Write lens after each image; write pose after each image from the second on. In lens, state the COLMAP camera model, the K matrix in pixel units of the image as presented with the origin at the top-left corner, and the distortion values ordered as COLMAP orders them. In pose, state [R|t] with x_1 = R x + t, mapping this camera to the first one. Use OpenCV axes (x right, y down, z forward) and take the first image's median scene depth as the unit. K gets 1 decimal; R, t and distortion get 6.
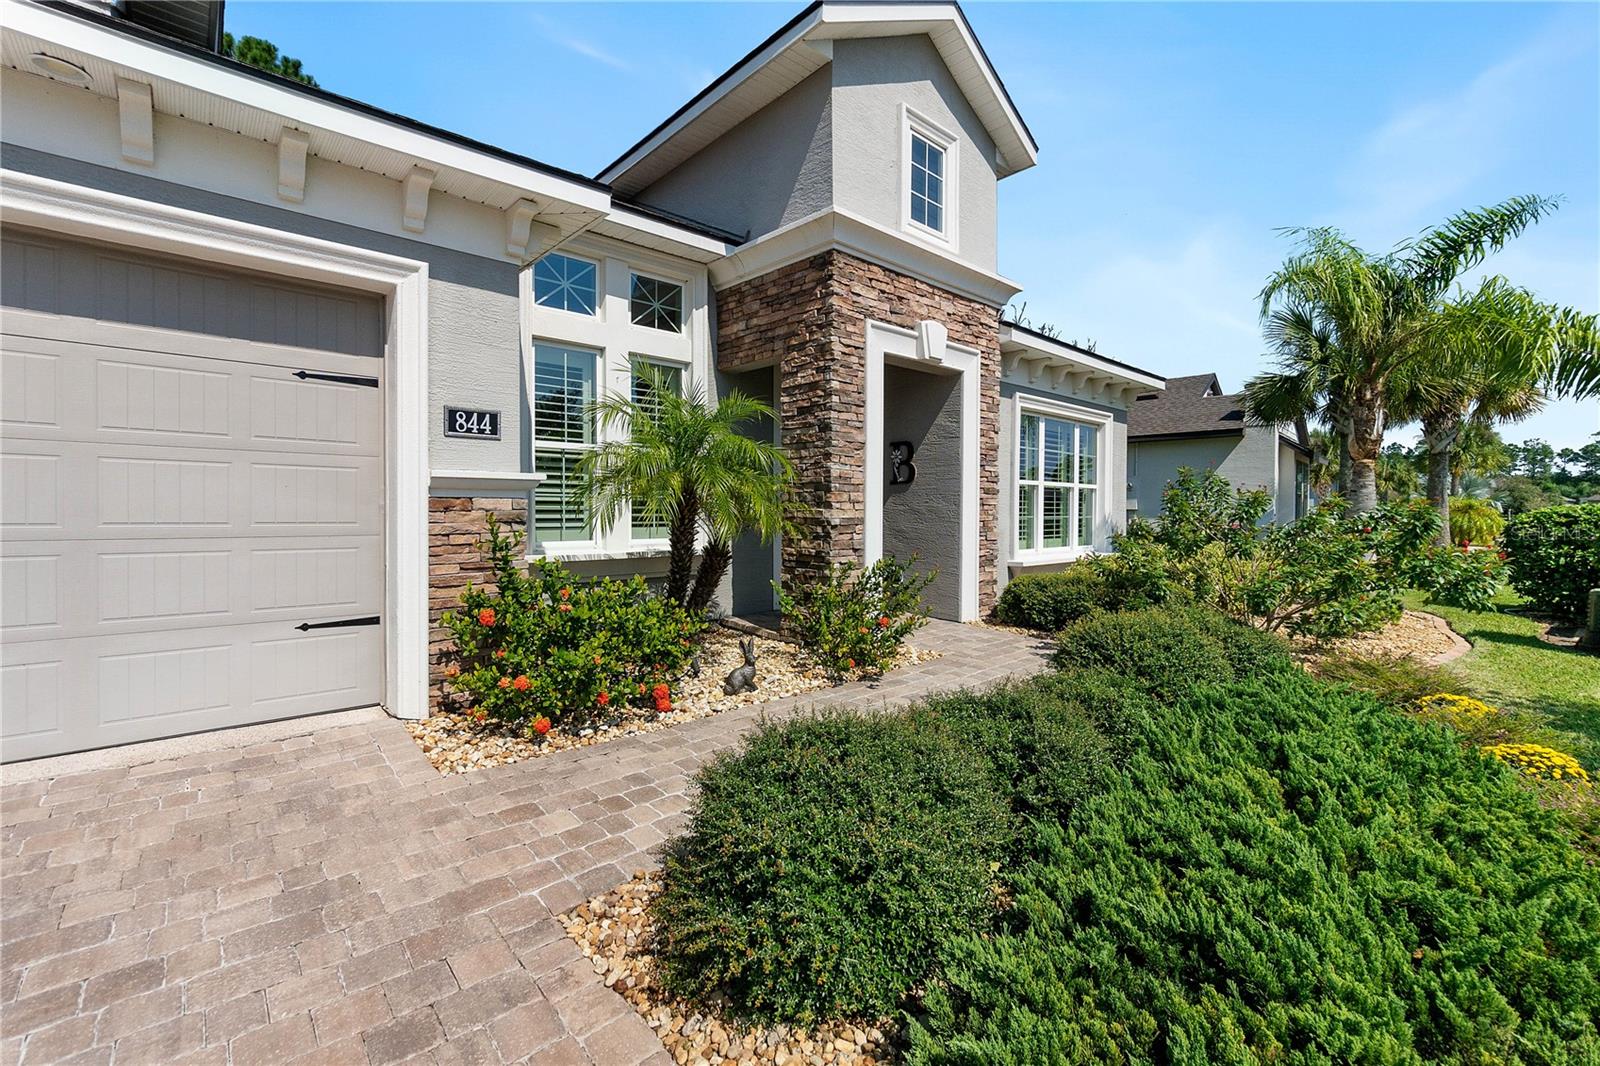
lens RADIAL K [[687.4, 0, 800.2], [0, 687.4, 520.0], [0, 0, 1]] dist [-0.003090, -0.000893]
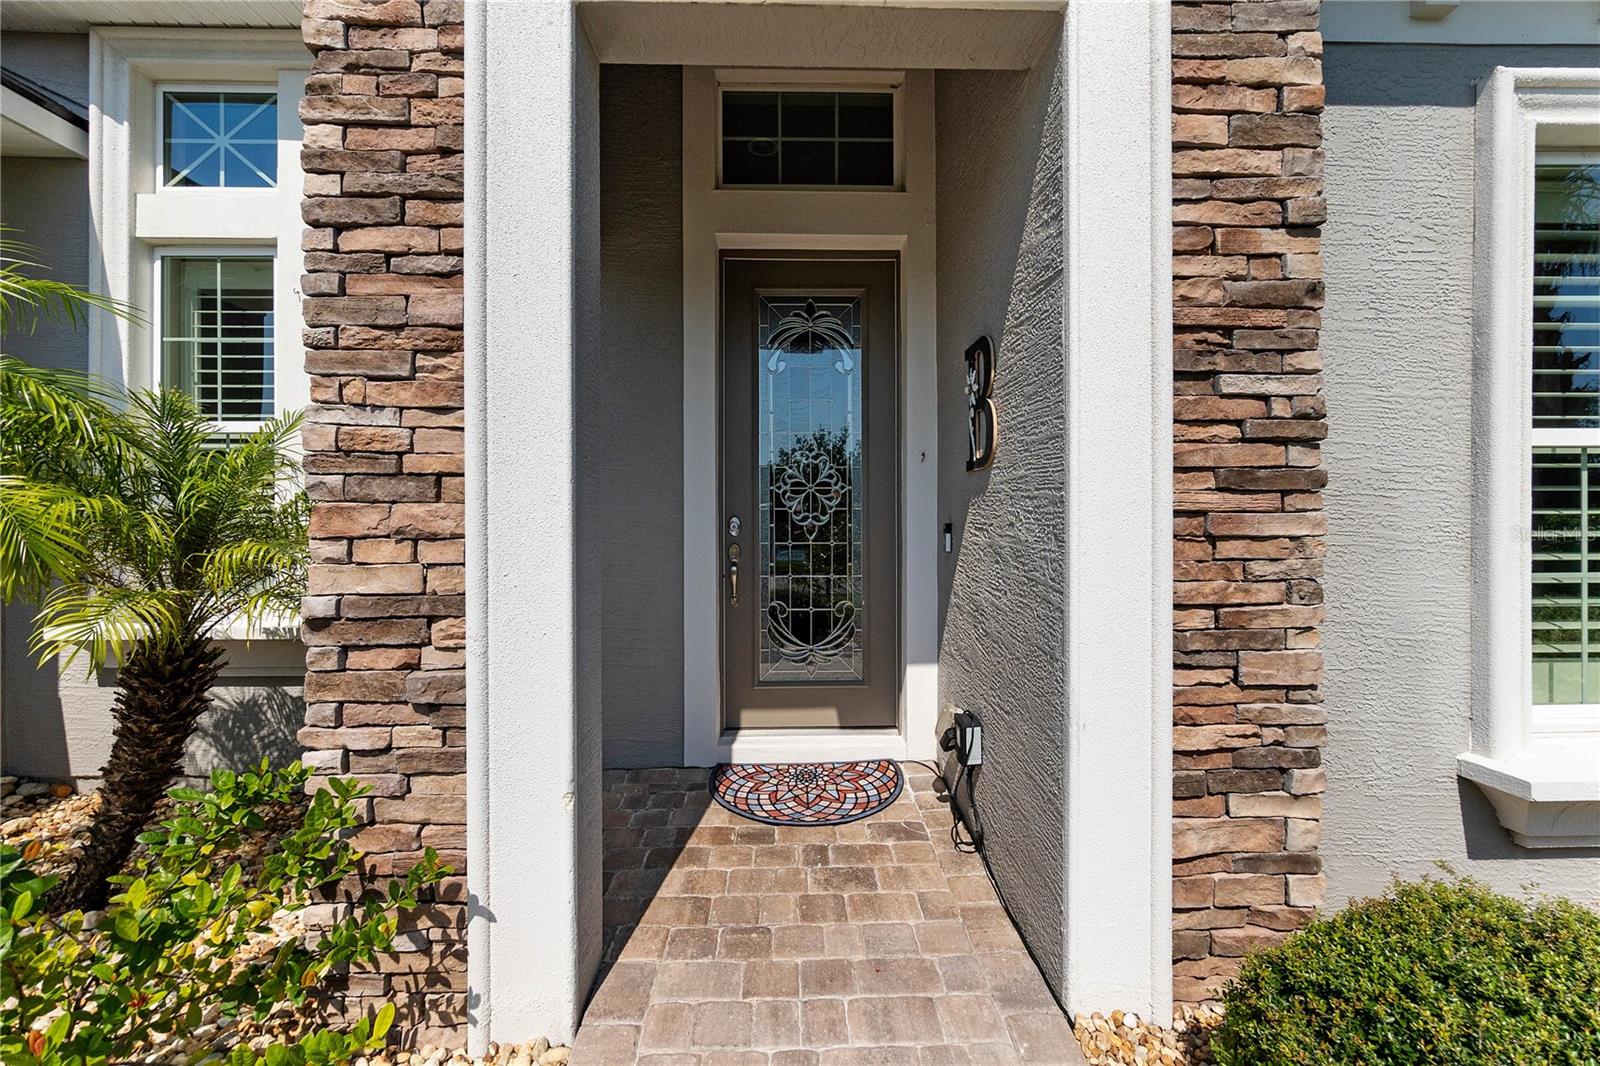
lens RADIAL K [[687.4, 0, 800.2], [0, 687.4, 520.0], [0, 0, 1]] dist [-0.003090, -0.000893]
pose [[0.760694, -0.000795, -0.649111, 0.311550], [-0.004580, 0.999968, -0.006591, -0.026064], [0.649095, 0.007987, 0.760665, 0.720577]]
